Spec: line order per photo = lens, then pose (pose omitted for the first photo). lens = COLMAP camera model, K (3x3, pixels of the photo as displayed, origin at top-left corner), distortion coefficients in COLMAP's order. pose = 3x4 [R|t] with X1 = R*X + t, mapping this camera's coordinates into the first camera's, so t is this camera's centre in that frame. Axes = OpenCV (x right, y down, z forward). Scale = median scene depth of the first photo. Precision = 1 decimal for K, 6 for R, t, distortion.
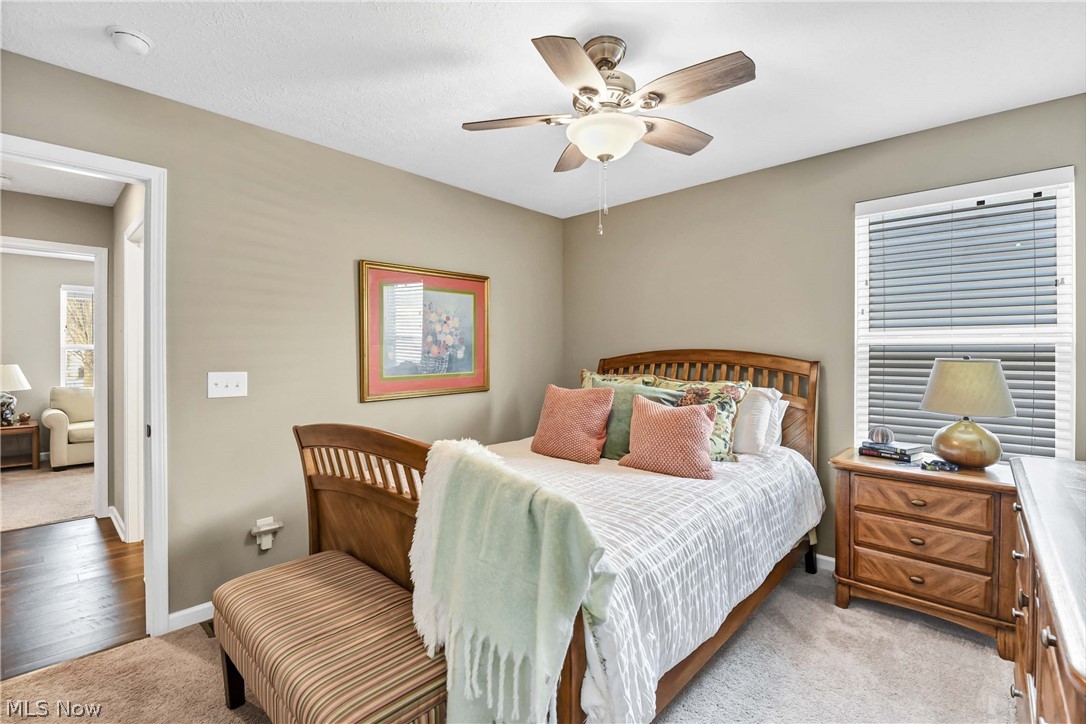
lens RADIAL K [[483.9, 0, 558.0], [0, 483.9, 356.6], [0, 0, 1]] dist [-0.021492, -0.000410]
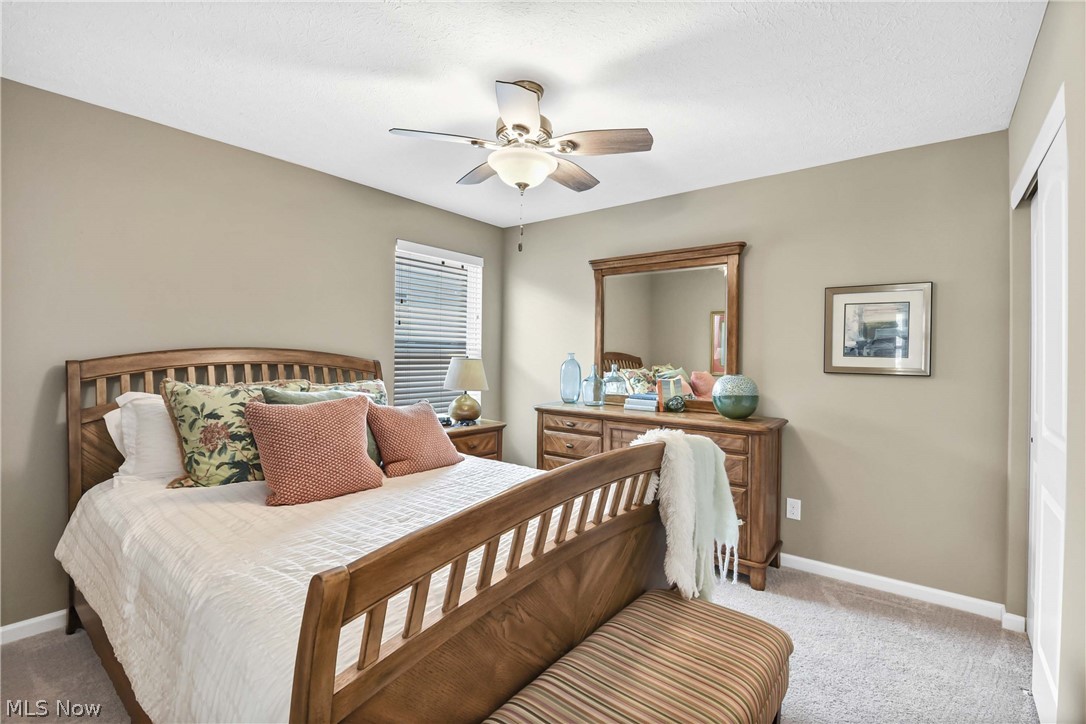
lens RADIAL K [[481.4, 0, 551.7], [0, 481.4, 357.1], [0, 0, 1]] dist [-0.002834, -0.009758]
pose [[-0.123348, -0.004381, 0.992354, -0.832309], [-0.005805, 0.999976, 0.003693, -0.006161], [-0.992346, -0.005305, -0.123371, 0.856339]]
